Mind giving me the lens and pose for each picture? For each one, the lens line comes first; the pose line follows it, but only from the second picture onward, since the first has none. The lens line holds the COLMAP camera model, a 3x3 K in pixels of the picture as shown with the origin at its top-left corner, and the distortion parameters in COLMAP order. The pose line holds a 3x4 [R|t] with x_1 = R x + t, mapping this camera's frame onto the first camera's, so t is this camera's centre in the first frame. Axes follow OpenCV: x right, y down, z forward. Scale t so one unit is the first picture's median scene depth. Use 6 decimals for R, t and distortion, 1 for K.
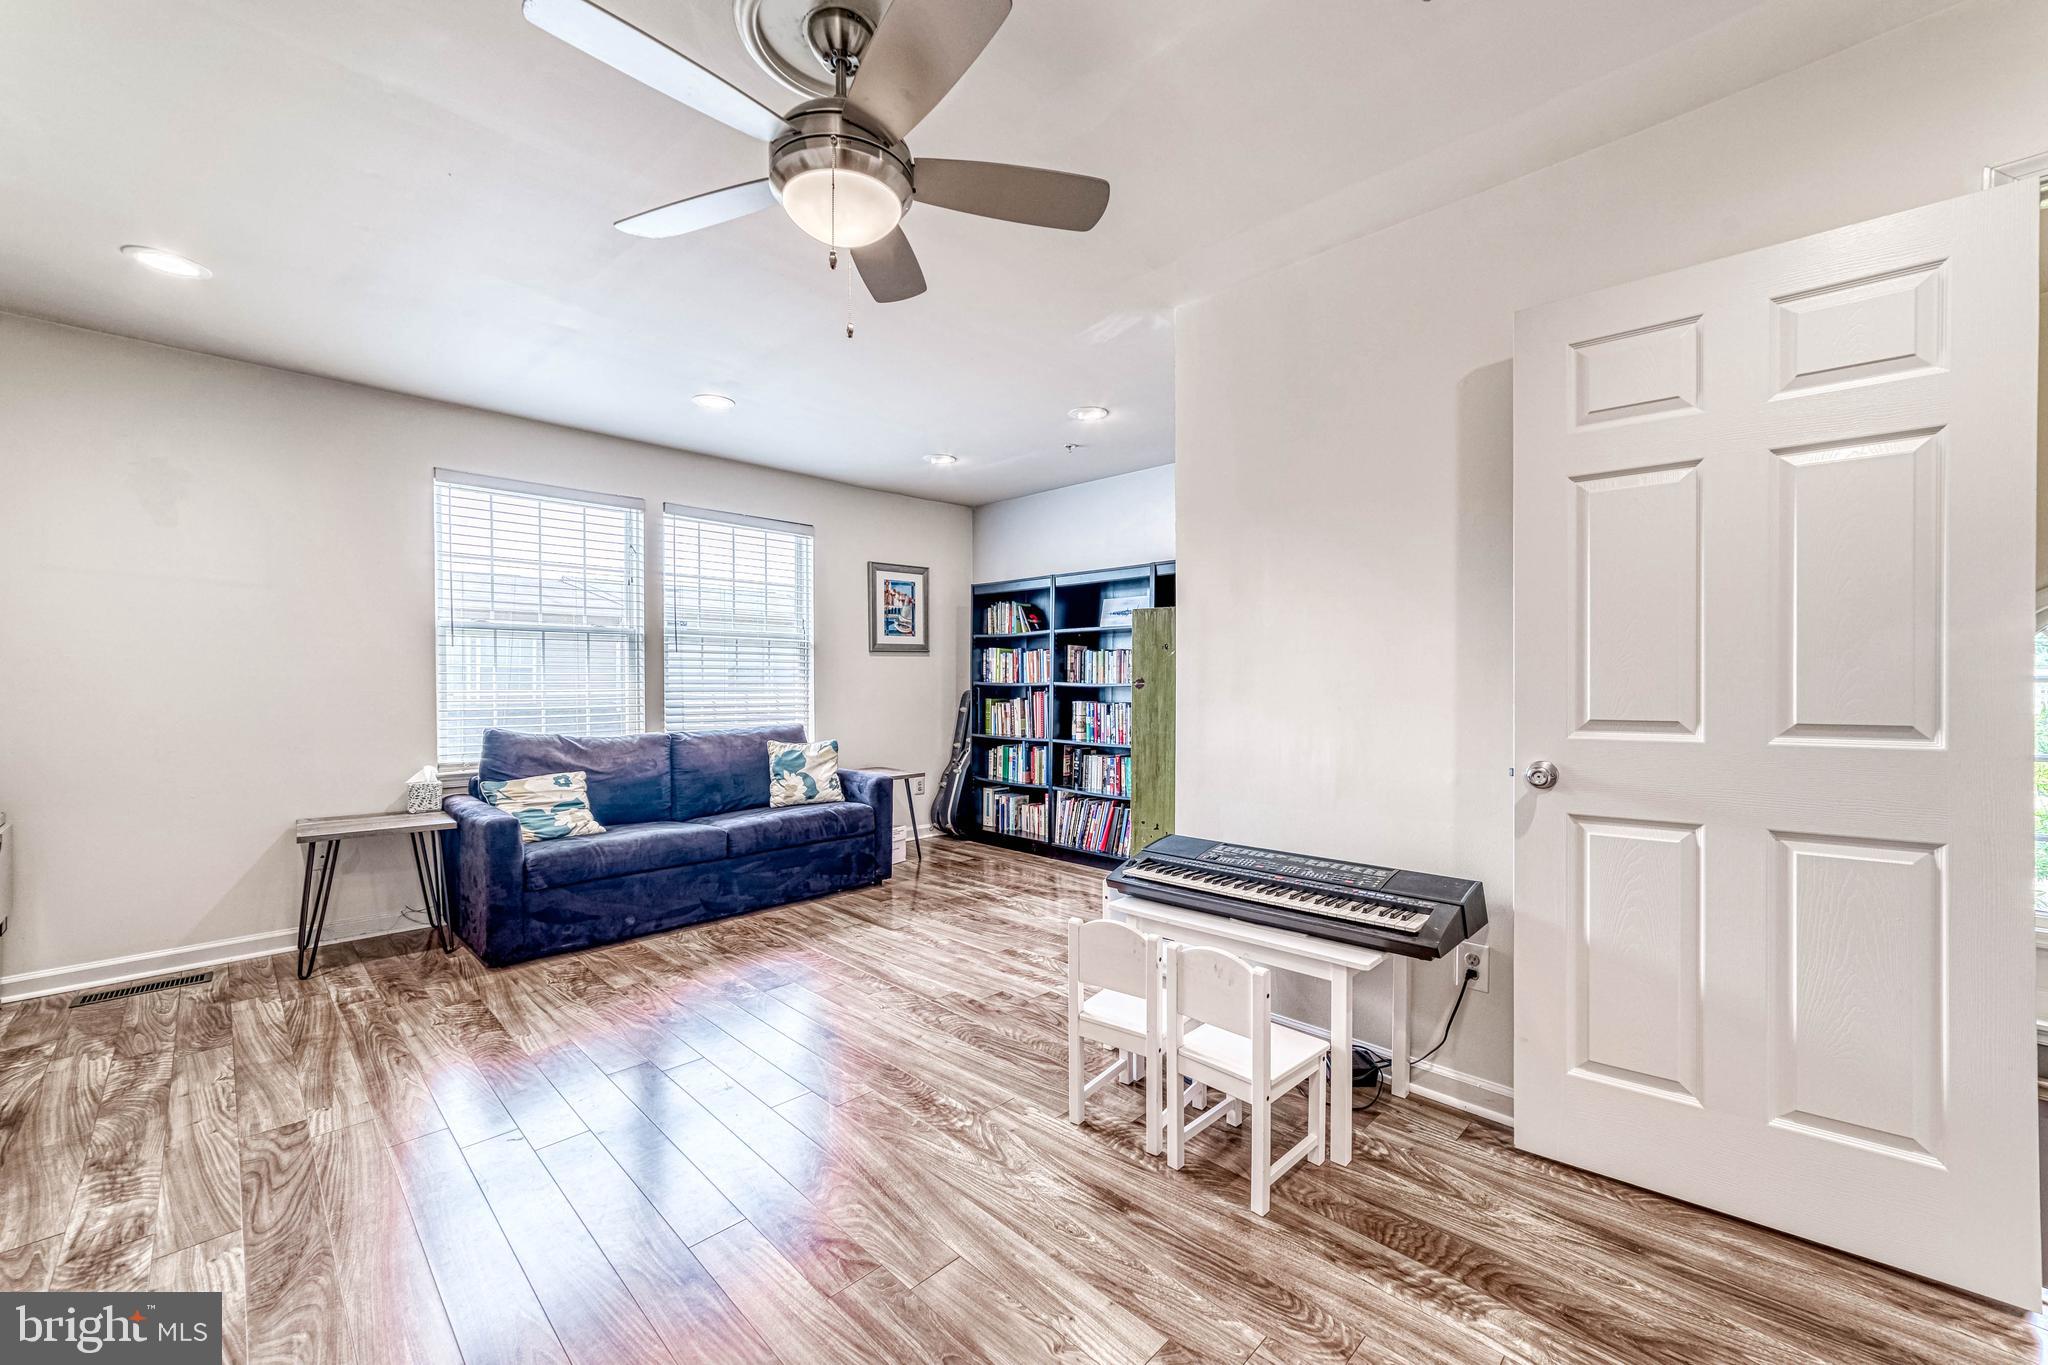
lens RADIAL K [[819.9, 0, 1024.0], [0, 819.9, 685.2], [0, 0, 1]] dist [-0.000825, 0.008789]
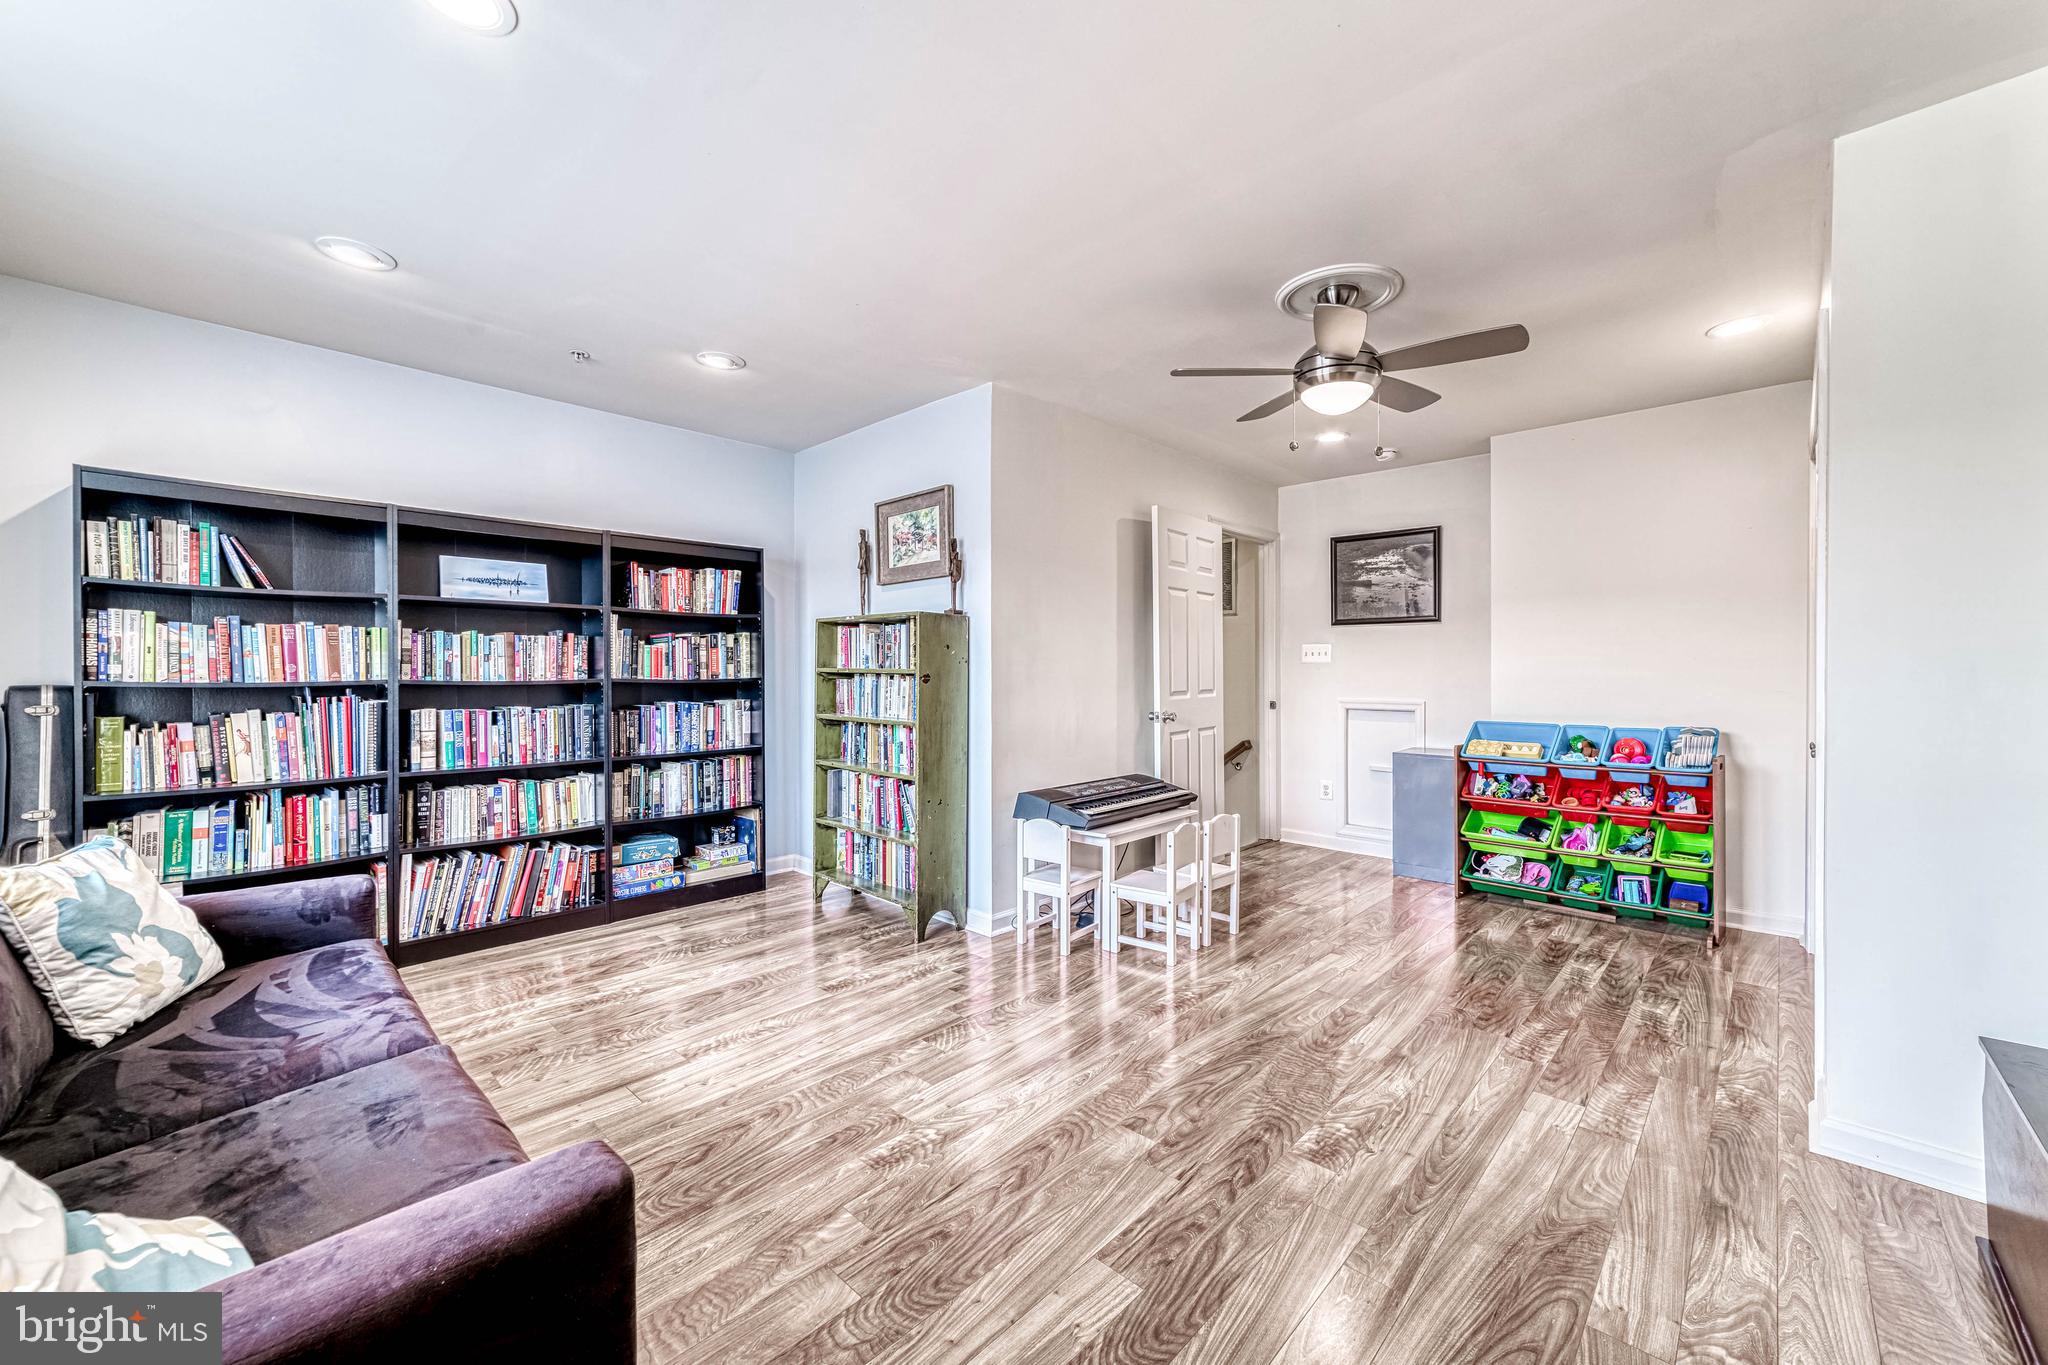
lens RADIAL K [[803.7, 0, 1058.3], [0, 803.7, 673.7], [0, 0, 1]] dist [-0.012425, 0.007400]
pose [[-0.058394, -0.001450, 0.998293, -0.785119], [0.007865, 0.999967, 0.001912, -0.007145], [-0.998263, 0.007963, -0.058380, 0.720080]]
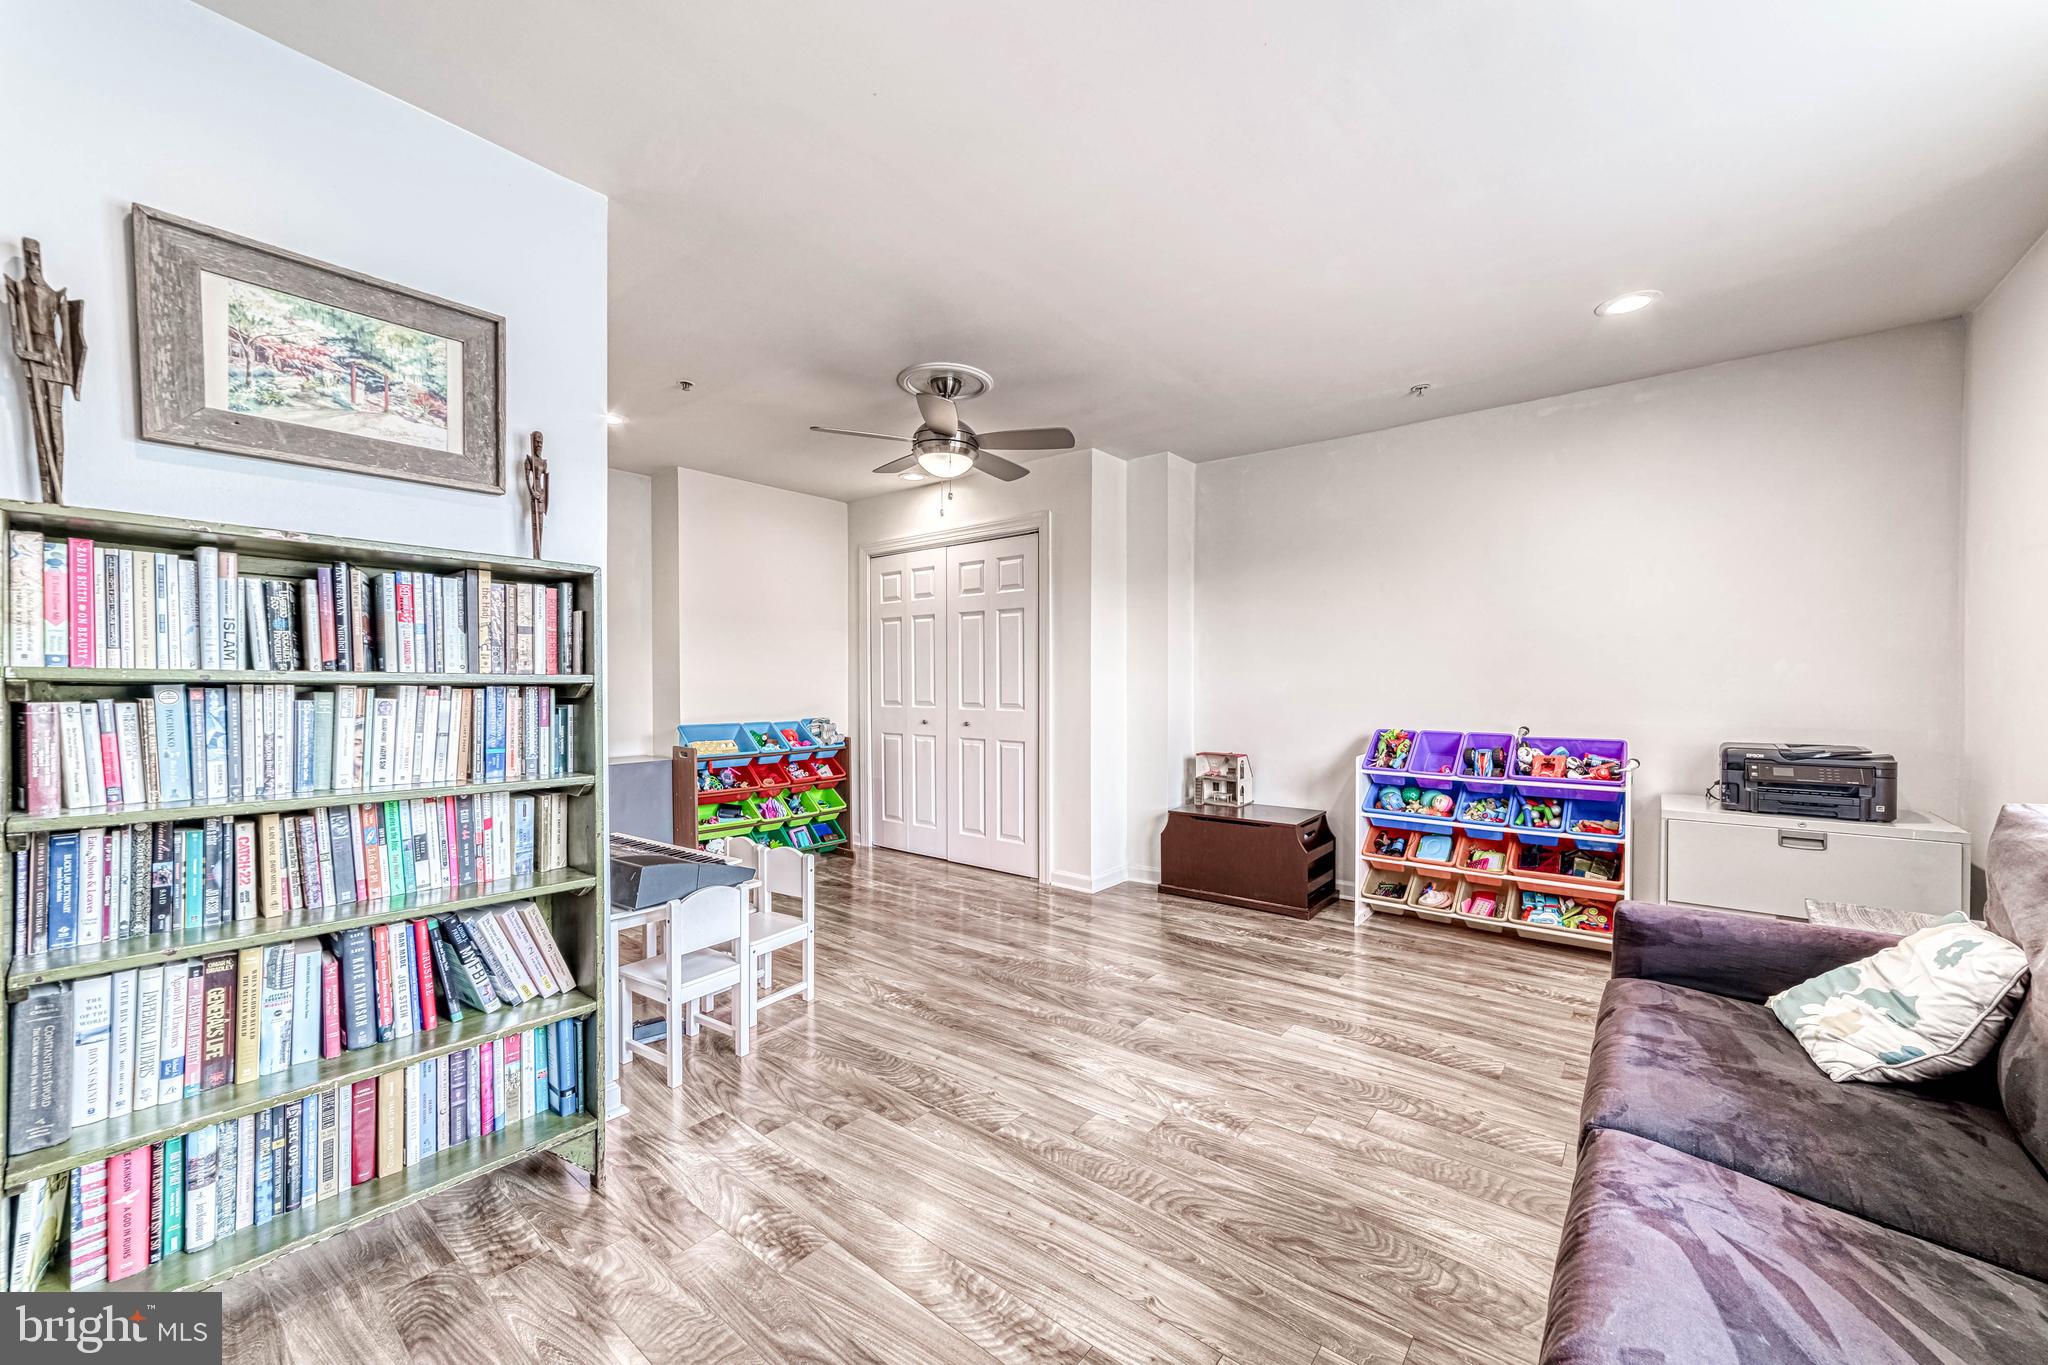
lens RADIAL K [[774.6, 0, 1028.5], [0, 774.6, 686.1], [0, 0, 1]] dist [-0.000087, 0.000186]
pose [[-0.994100, 0.000694, -0.108462, -0.092334], [-0.000903, 0.999892, 0.014676, -0.012220], [0.108460, 0.014687, -0.993992, 1.305749]]
